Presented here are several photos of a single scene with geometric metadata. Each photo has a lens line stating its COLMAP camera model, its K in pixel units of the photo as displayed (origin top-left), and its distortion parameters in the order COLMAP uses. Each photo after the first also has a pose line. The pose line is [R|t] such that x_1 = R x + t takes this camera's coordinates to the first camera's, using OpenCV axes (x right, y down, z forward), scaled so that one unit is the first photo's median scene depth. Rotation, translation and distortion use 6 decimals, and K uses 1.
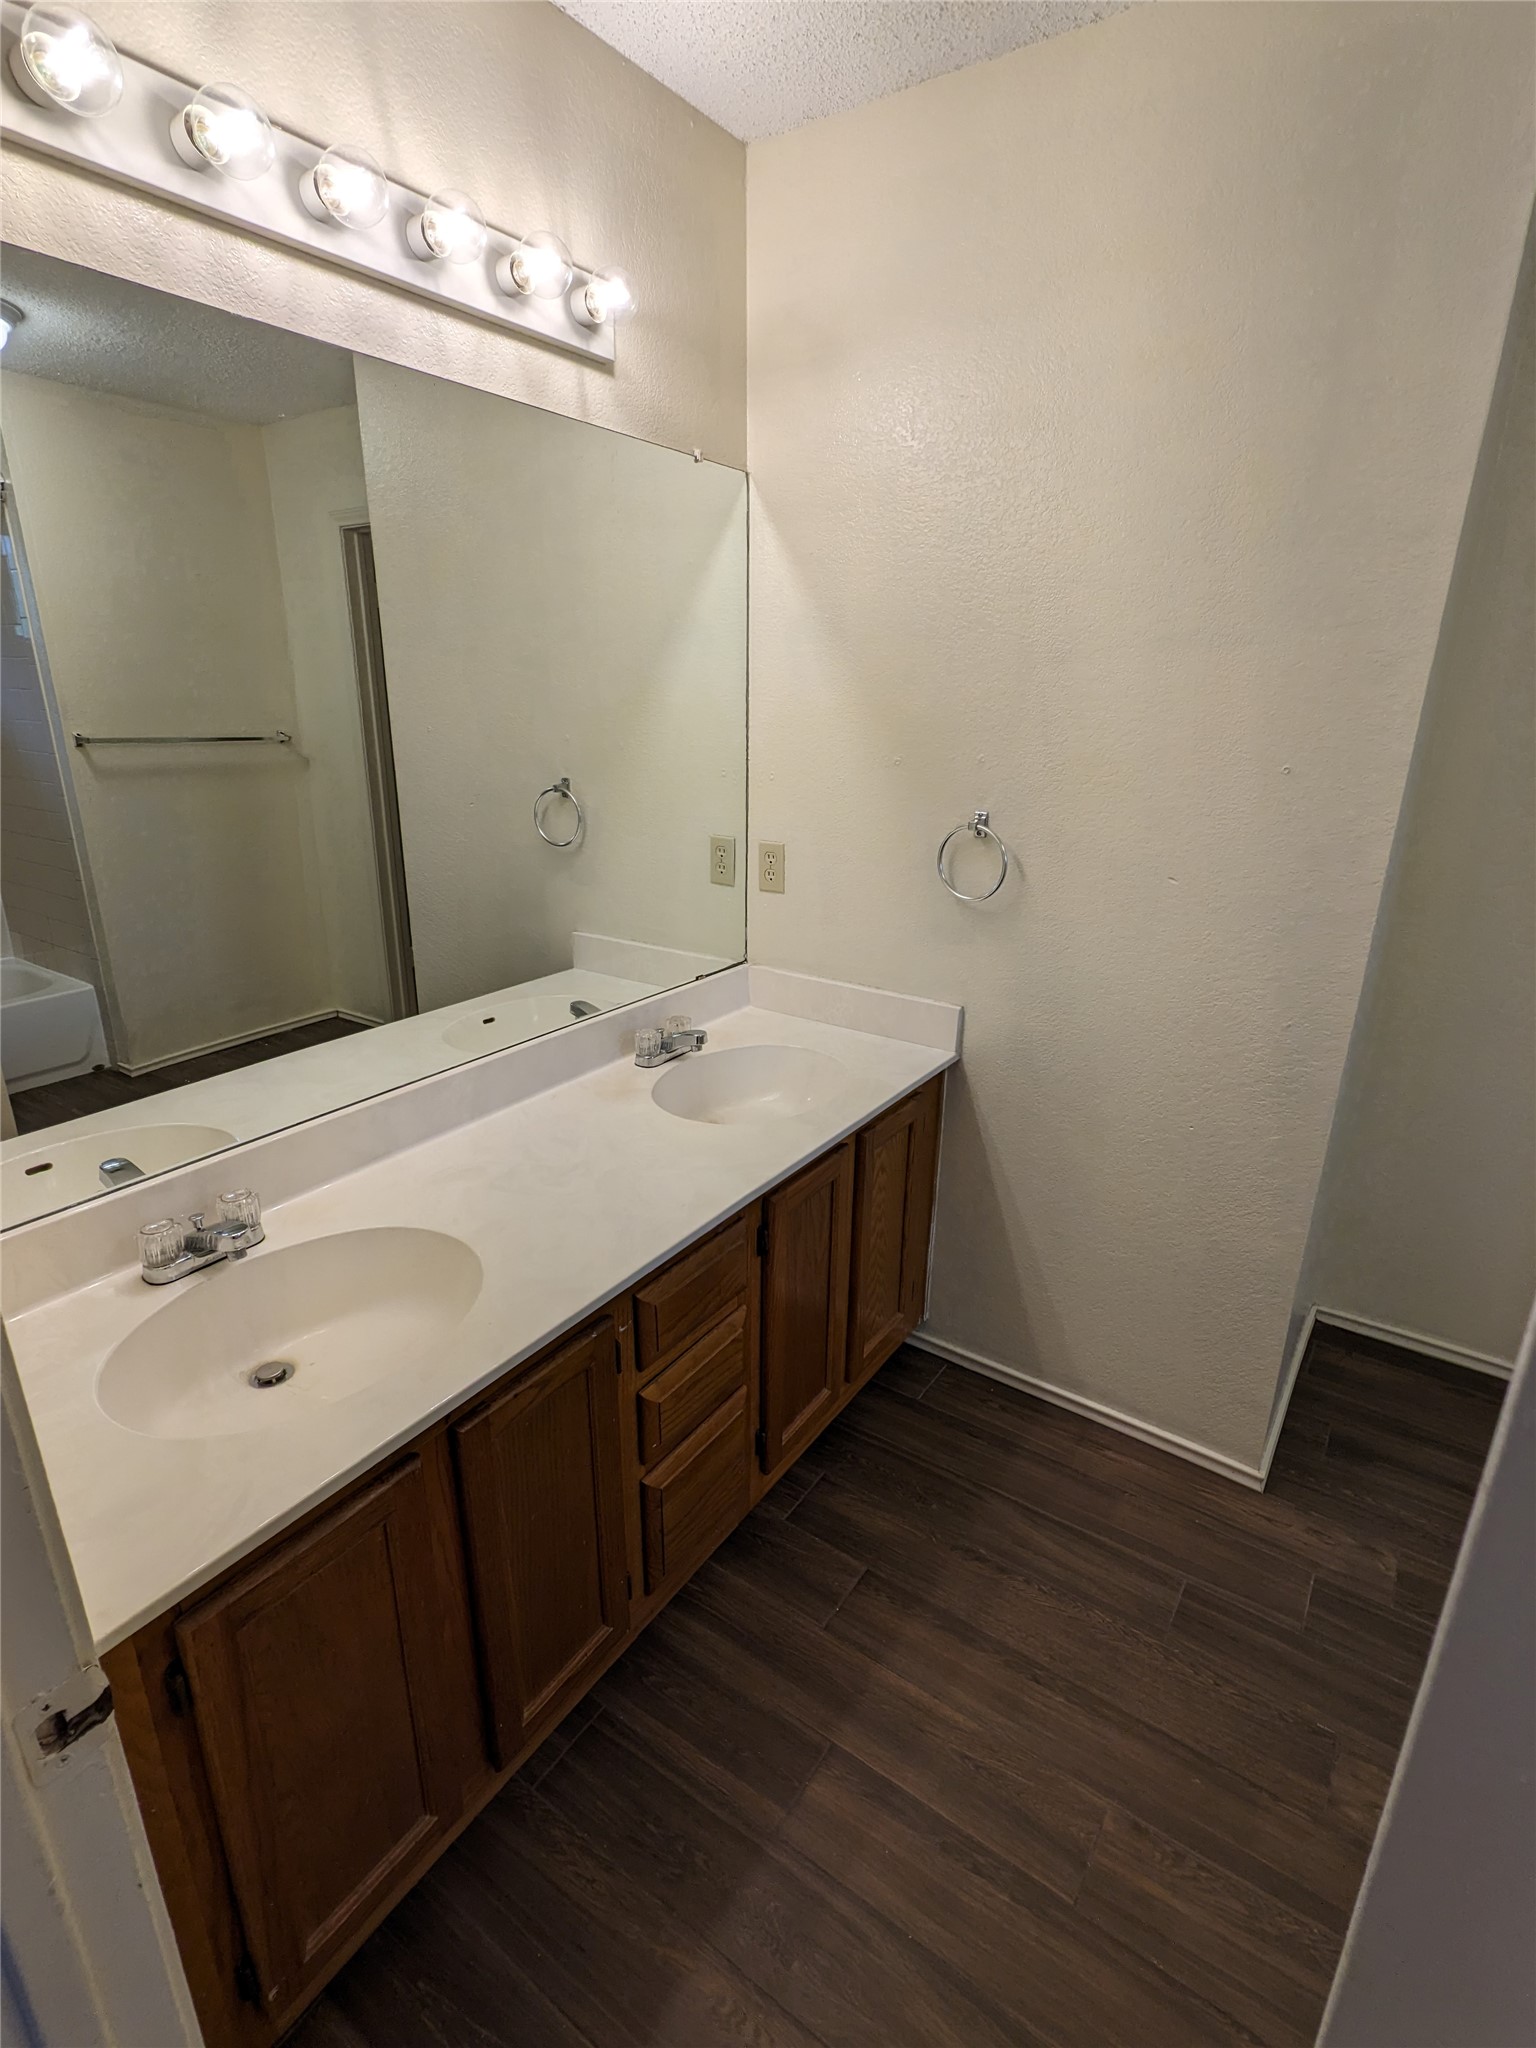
lens RADIAL K [[988.4, 0, 768.0], [0, 988.4, 1024.0], [0, 0, 1]] dist [-0.003115, 0.006746]
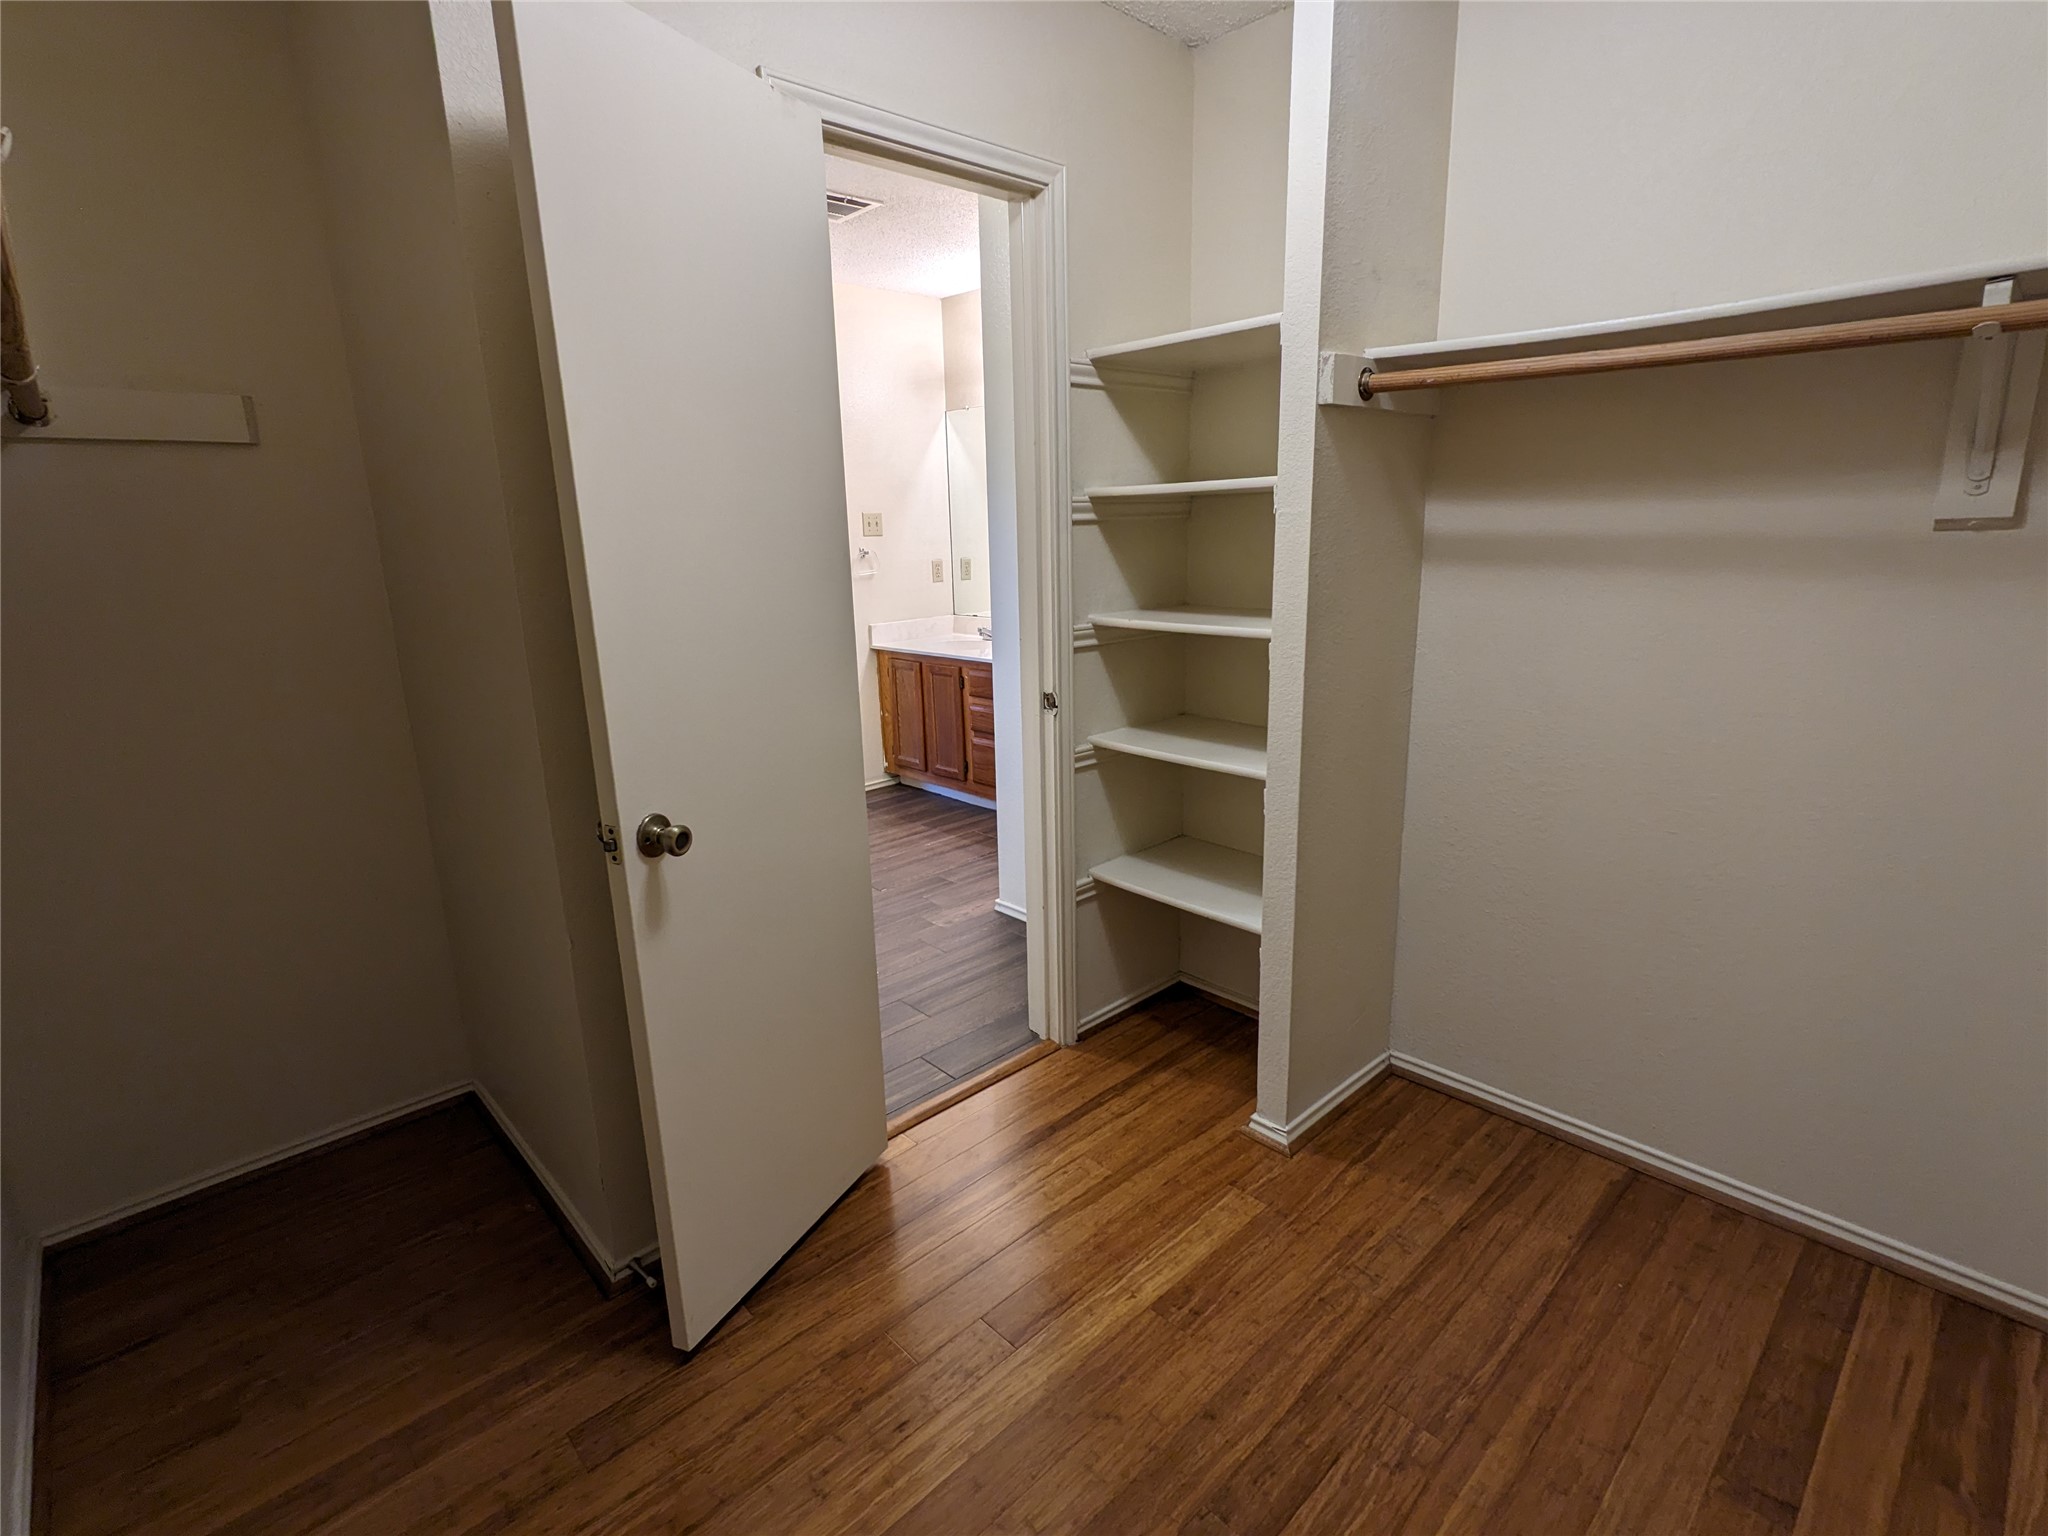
lens RADIAL K [[988.4, 0, 1024.0], [0, 988.4, 768.0], [0, 0, 1]] dist [-0.003115, 0.006746]
pose [[-0.205649, 0.240890, -0.948515, 2.774464], [-0.295078, 0.908859, 0.294796, -0.418845], [0.933079, 0.340510, -0.115825, 1.495601]]
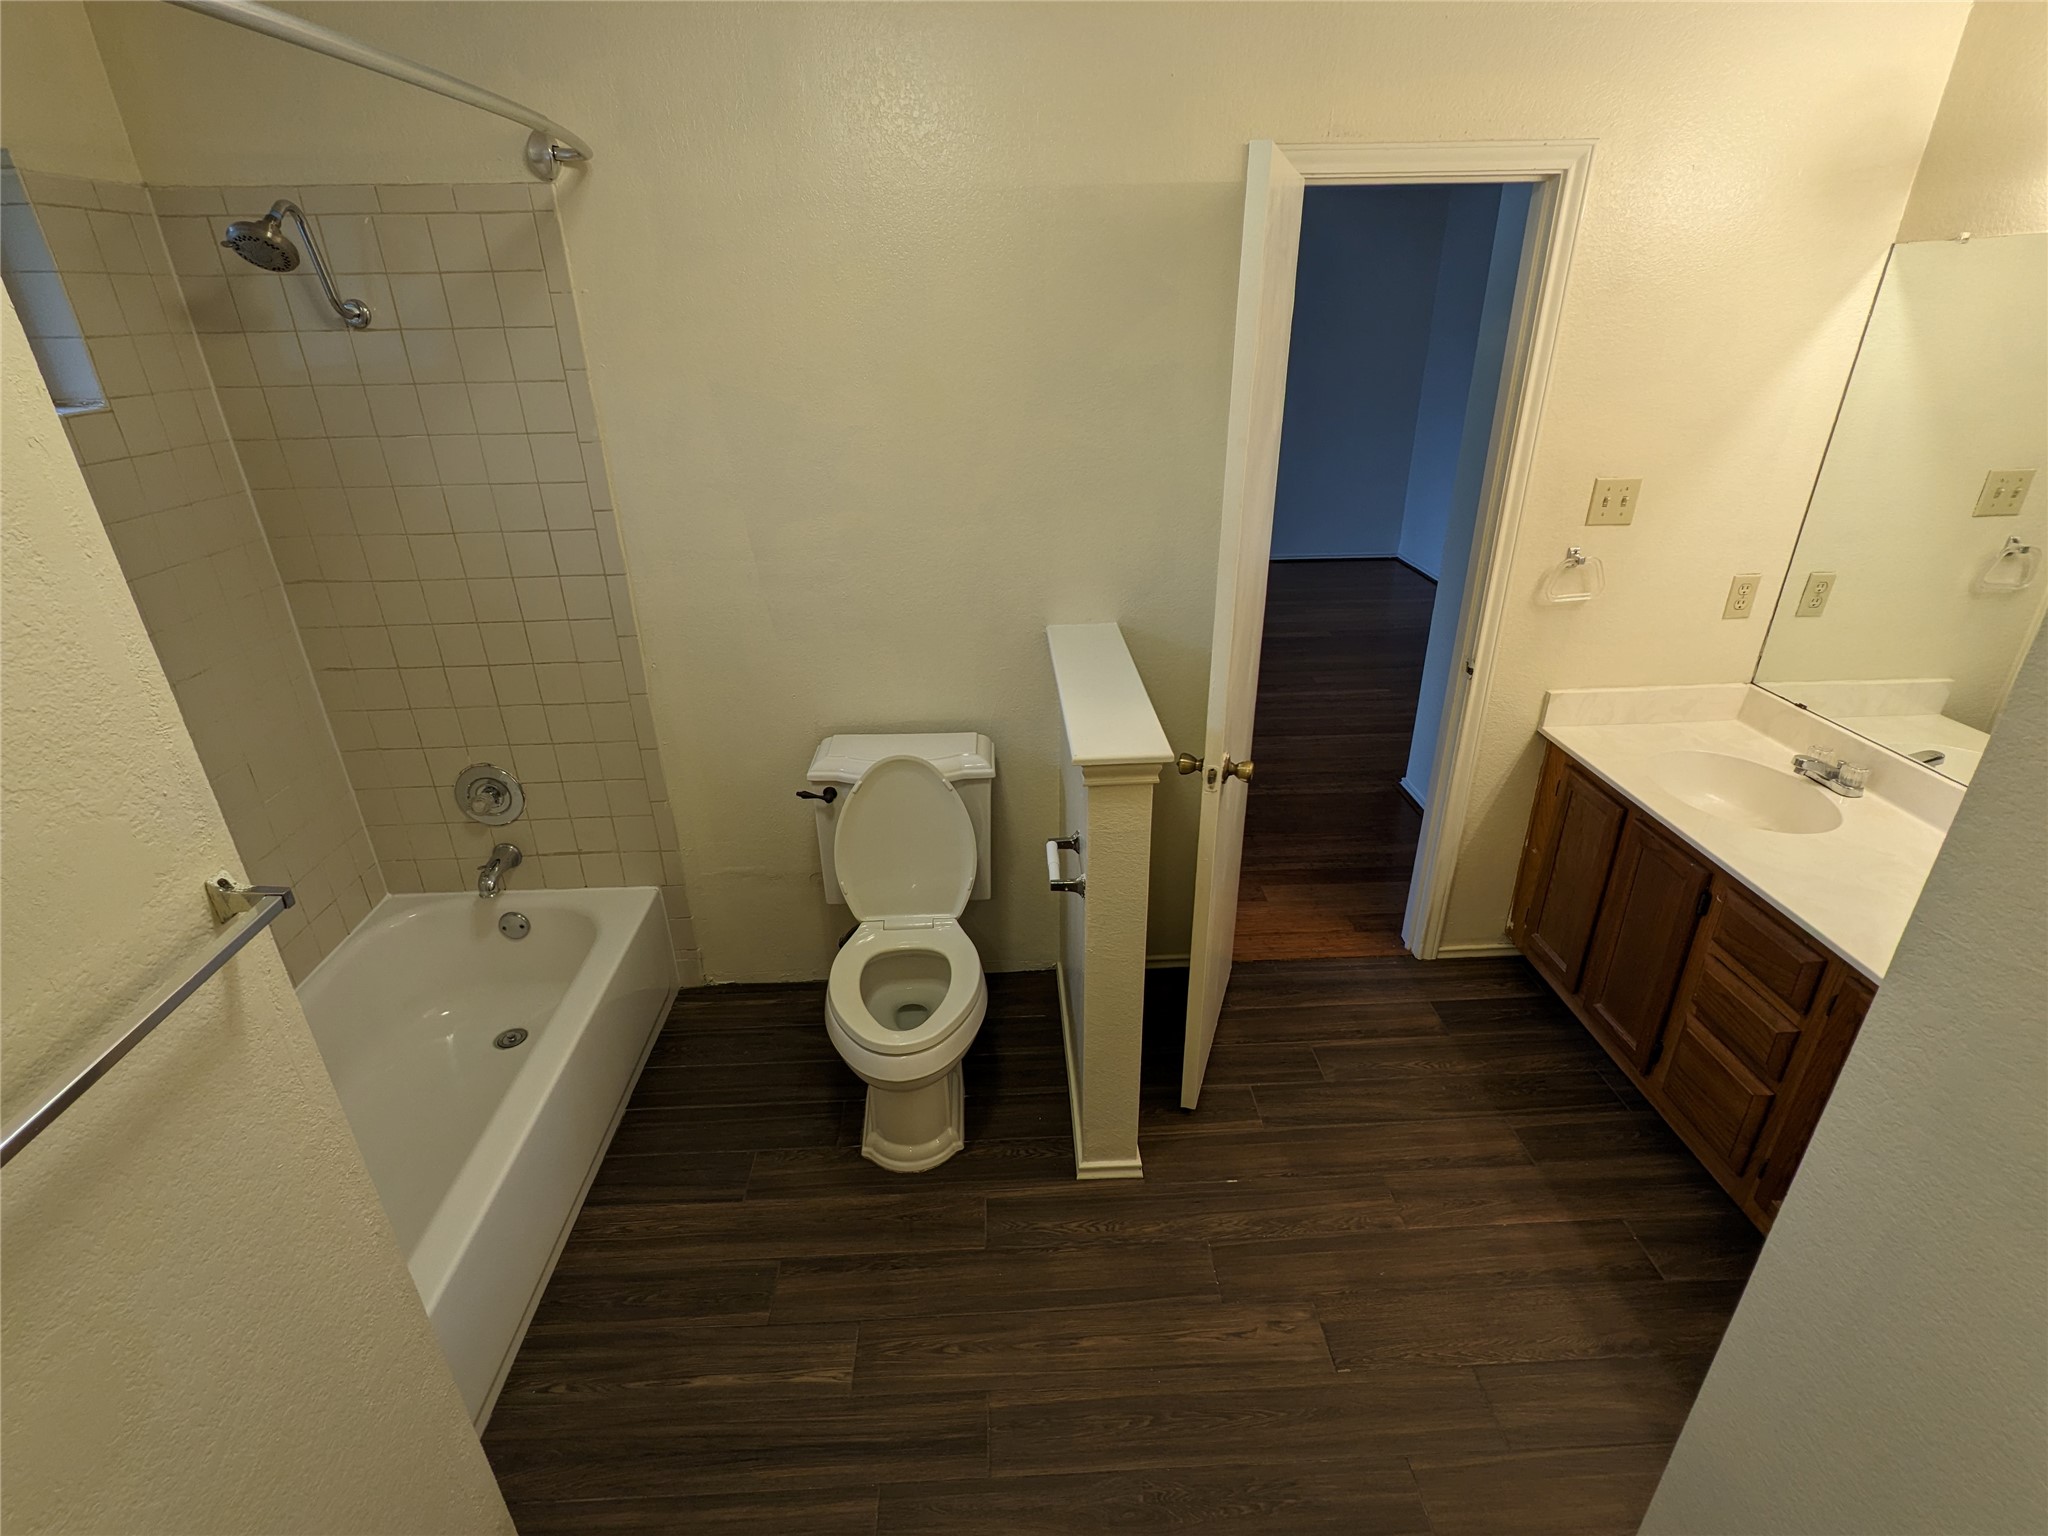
lens RADIAL K [[988.4, 0, 1024.0], [0, 988.4, 768.0], [0, 0, 1]] dist [-0.003115, 0.006746]
pose [[-0.798670, 0.258334, -0.543497, 1.341433], [-0.187450, 0.751430, 0.632626, -0.553755], [0.571829, 0.607138, -0.551720, 0.980014]]
